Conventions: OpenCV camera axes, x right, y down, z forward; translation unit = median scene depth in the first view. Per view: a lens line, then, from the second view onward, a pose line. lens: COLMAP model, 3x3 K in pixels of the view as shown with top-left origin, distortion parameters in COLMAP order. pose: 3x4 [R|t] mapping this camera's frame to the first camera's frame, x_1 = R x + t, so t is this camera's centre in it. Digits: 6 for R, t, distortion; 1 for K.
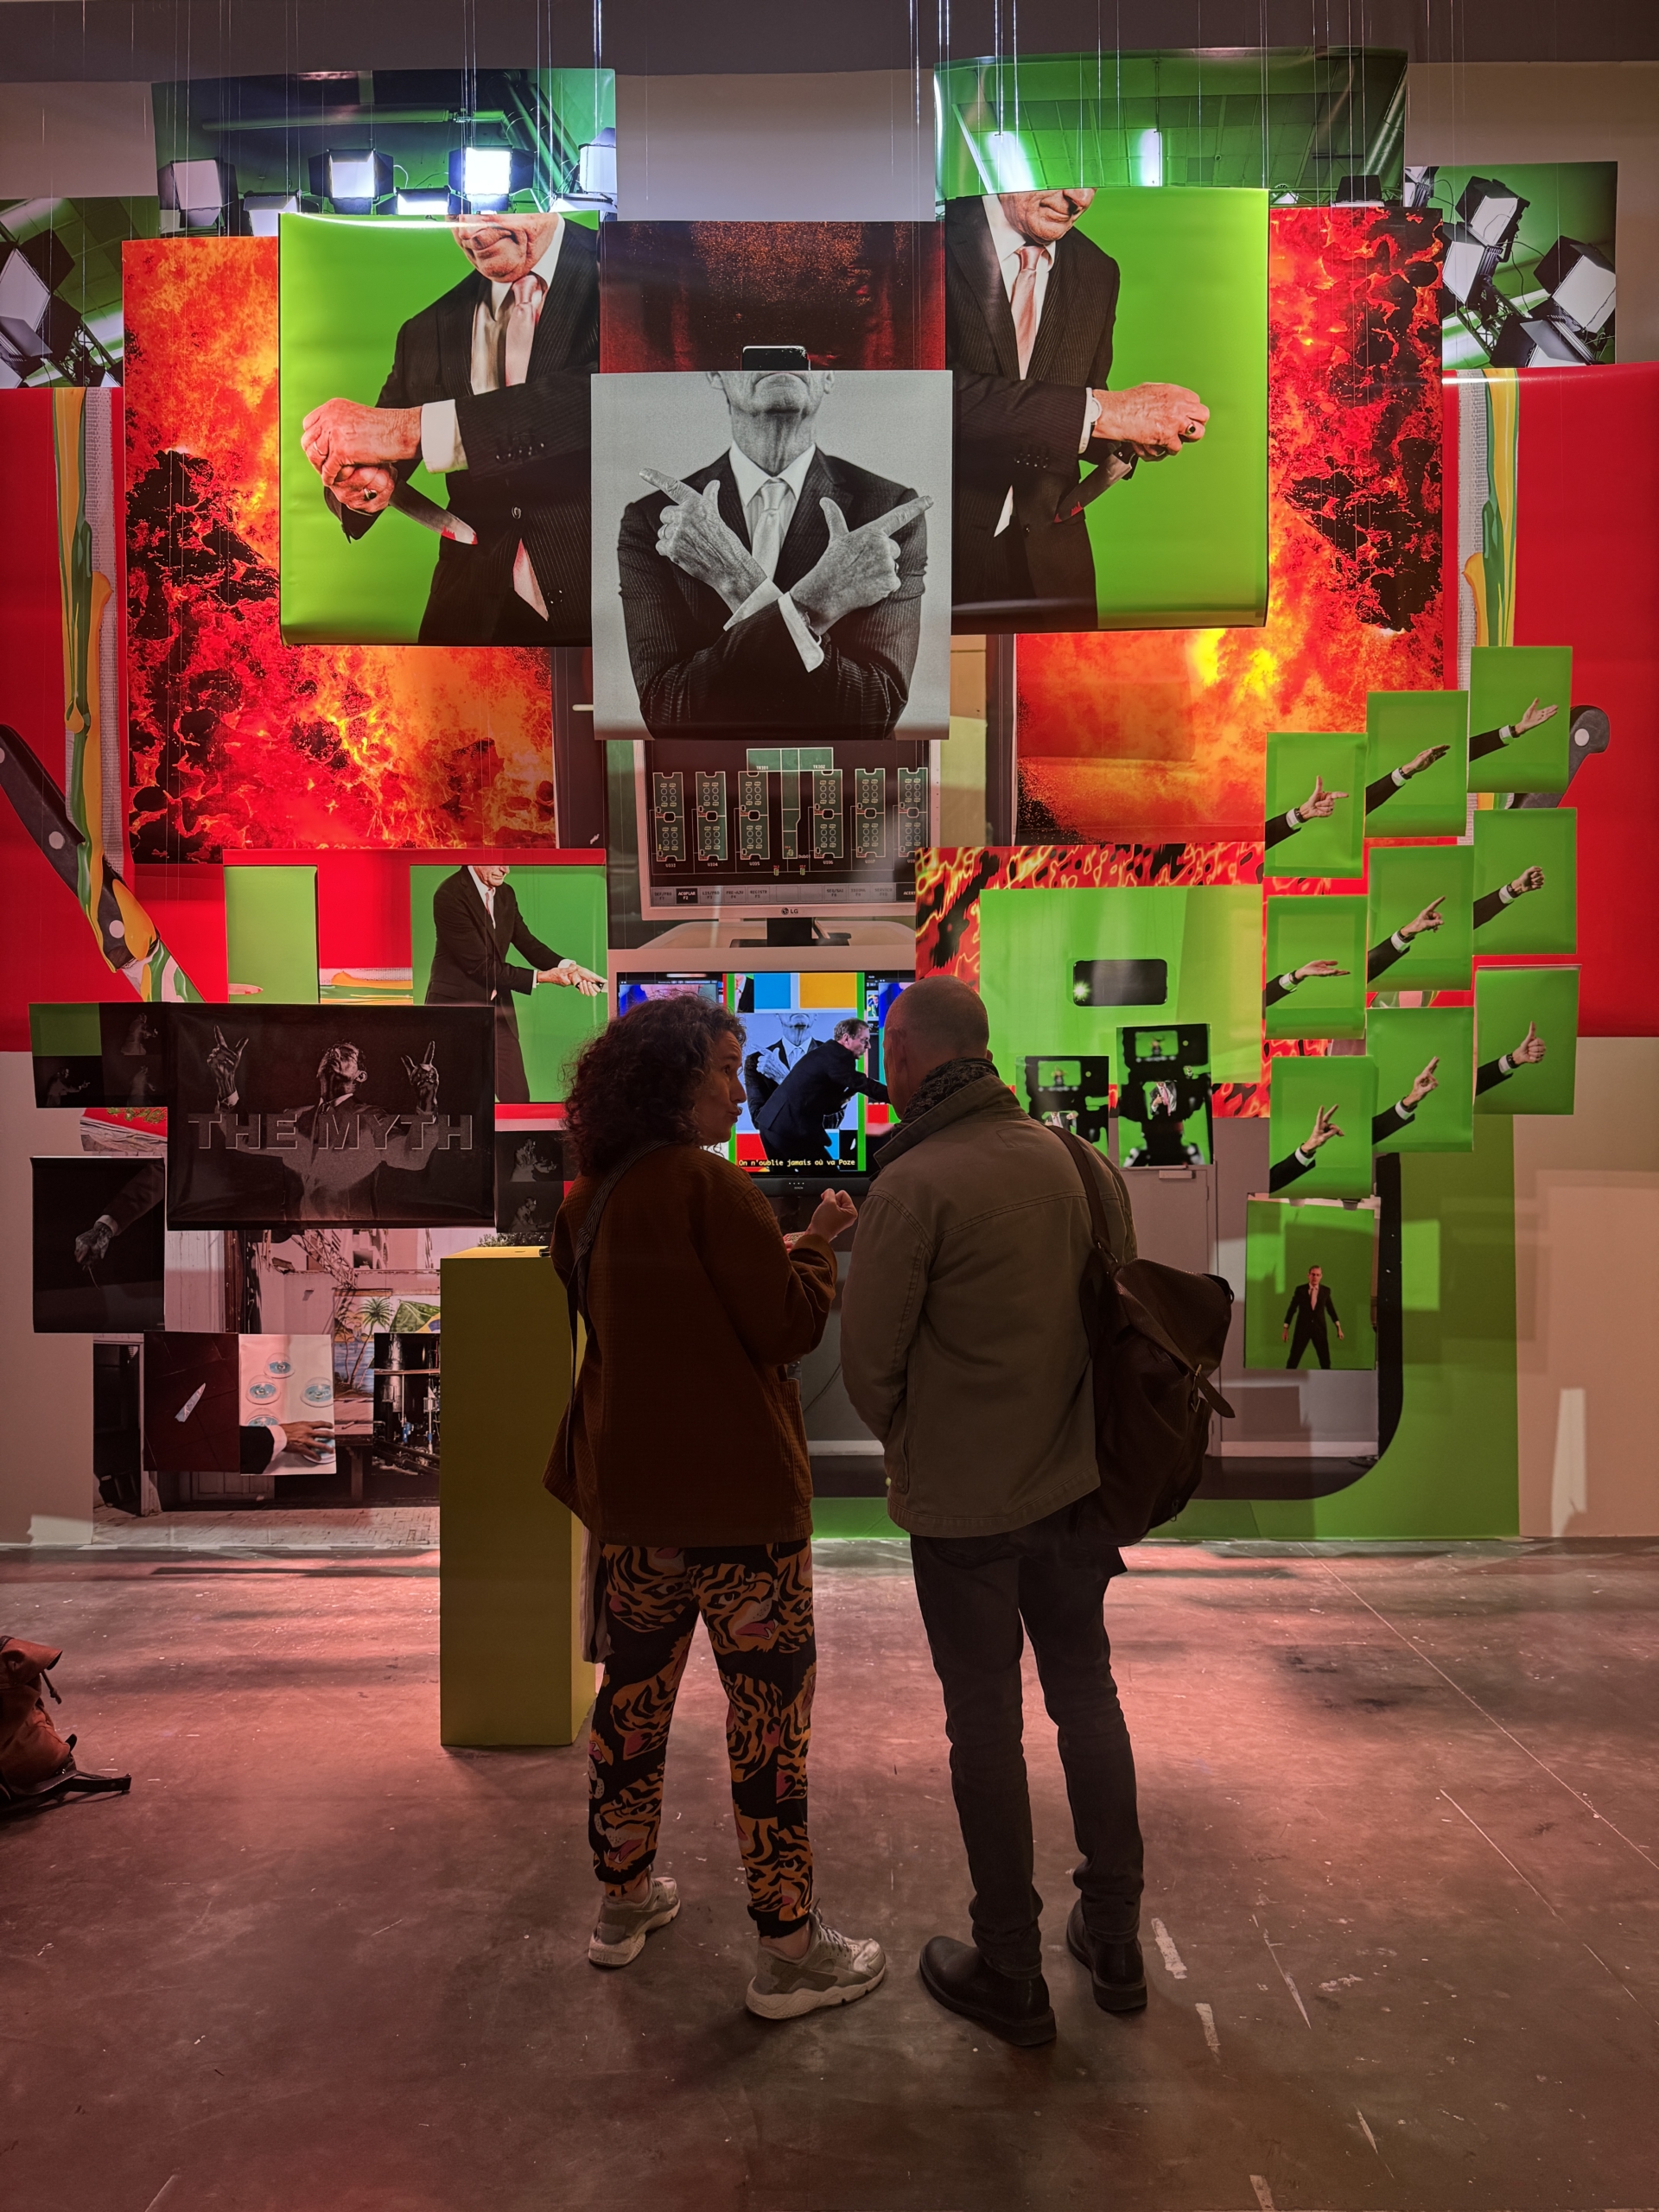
lens RADIAL K [[1560.4, 0, 840.2], [0, 1560.4, 1109.4], [0, 0, 1]] dist [0.175355, -0.379851]
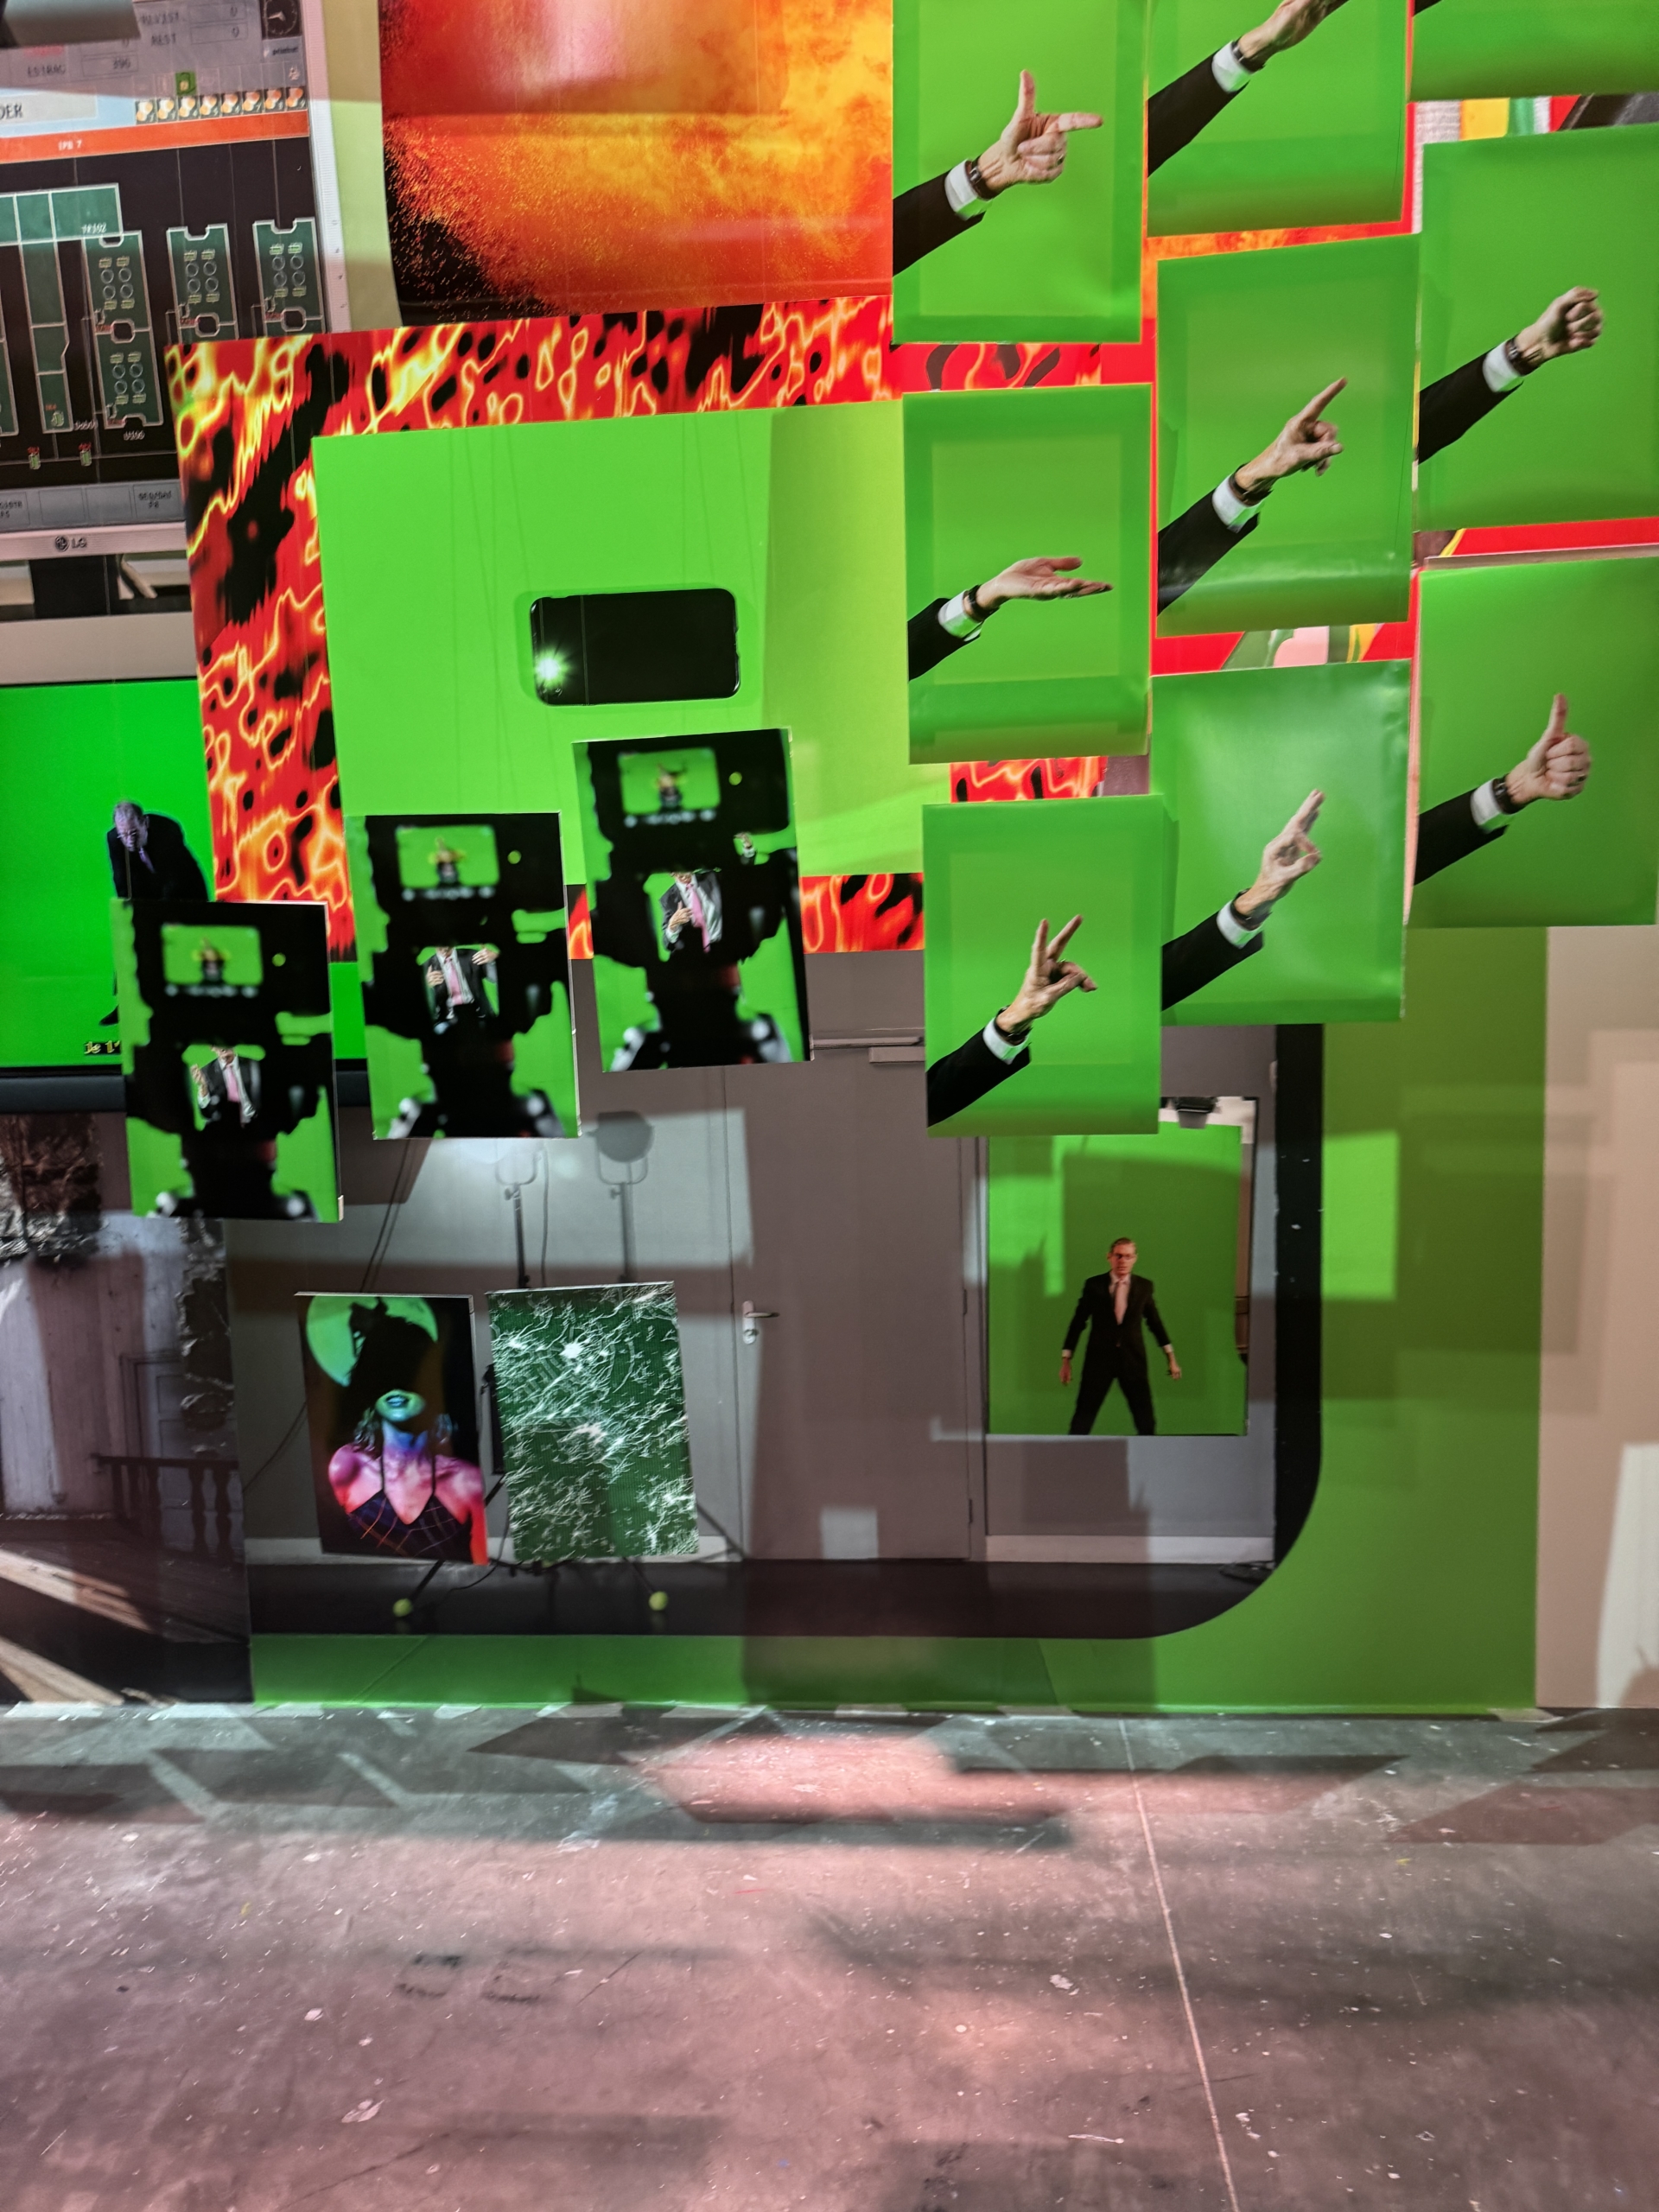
lens RADIAL K [[1564.8, 0, 834.7], [0, 1564.8, 1119.7], [0, 0, 1]] dist [0.091557, -0.127015]
pose [[0.997792, -0.016188, -0.064417, 0.260622], [0.023899, 0.992389, 0.120805, -0.001081], [0.061971, -0.122078, 0.990584, 0.544564]]
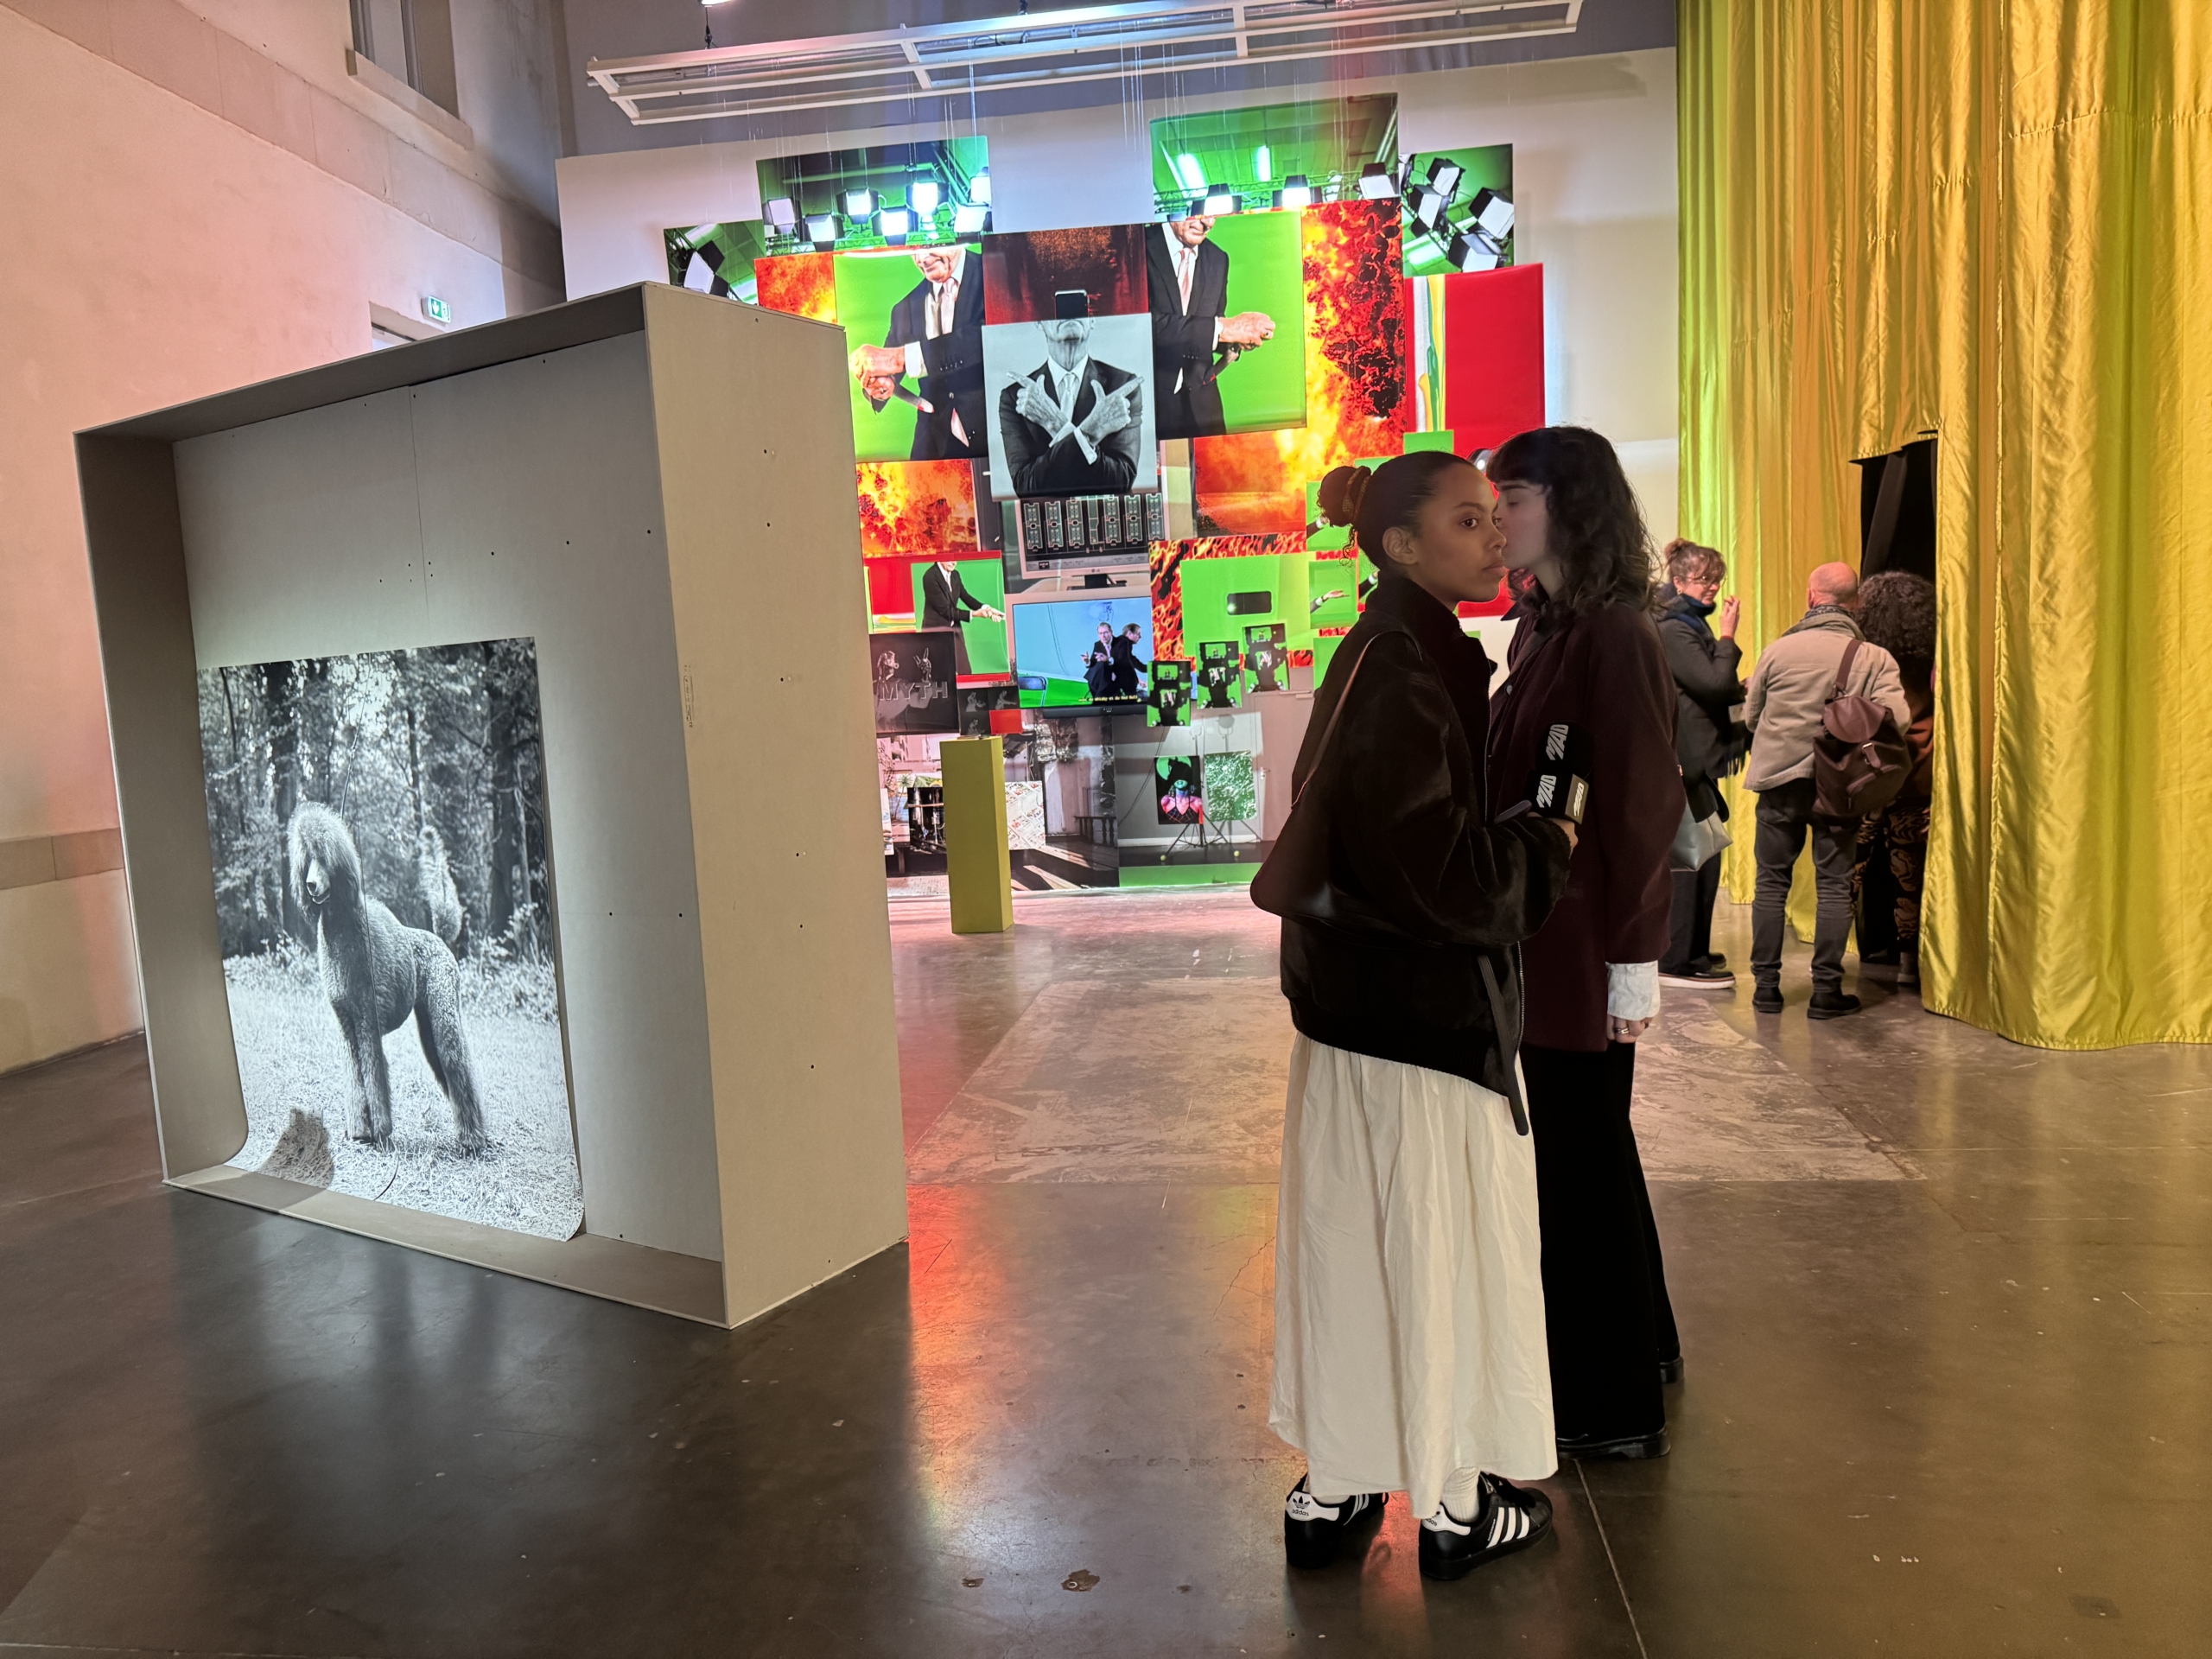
lens RADIAL K [[1560.4, 0, 1106.0], [0, 1560.4, 829.5], [0, 0, 1]] dist [0.175355, -0.379851]
pose [[0.992057, -0.032161, -0.121609, 0.232050], [0.045371, 0.993173, 0.107468, -0.015131], [0.117322, -0.112132, 0.986743, -1.088287]]
